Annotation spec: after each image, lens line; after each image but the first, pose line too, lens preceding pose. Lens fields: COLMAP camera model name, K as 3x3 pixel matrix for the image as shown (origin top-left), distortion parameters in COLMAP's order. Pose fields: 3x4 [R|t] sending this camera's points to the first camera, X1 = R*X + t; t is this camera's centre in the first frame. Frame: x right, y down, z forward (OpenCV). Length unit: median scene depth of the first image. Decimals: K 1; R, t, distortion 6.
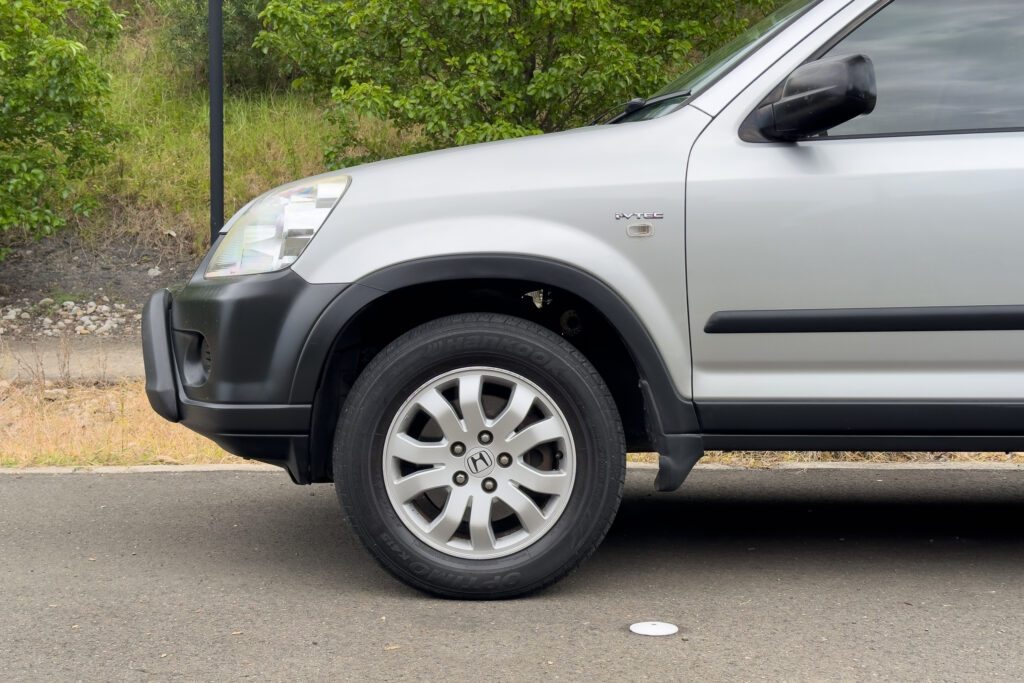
lens RADIAL K [[1405.7, 0, 512.0], [0, 1405.7, 341.5], [0, 0, 1]] dist [0.117277, 0.001471]
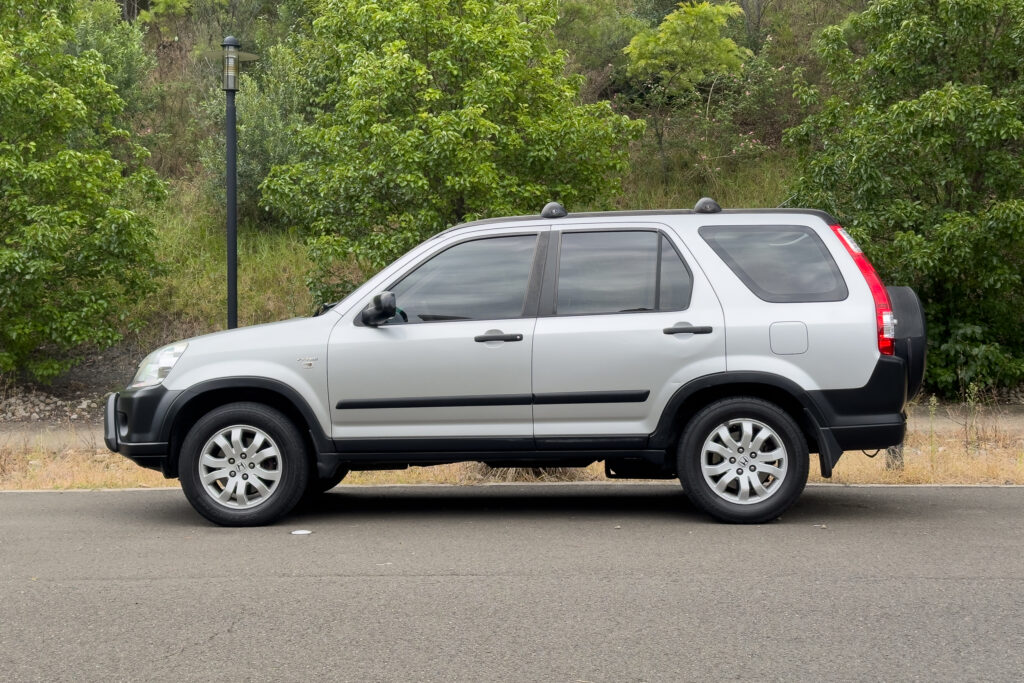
lens RADIAL K [[1405.7, 0, 512.0], [0, 1405.7, 341.5], [0, 0, 1]] dist [0.117277, 0.001471]
pose [[0.997672, -0.016328, -0.066214, 0.552706], [0.012436, 0.998194, -0.058764, 0.021790], [0.067054, 0.057804, 0.996074, -1.233412]]
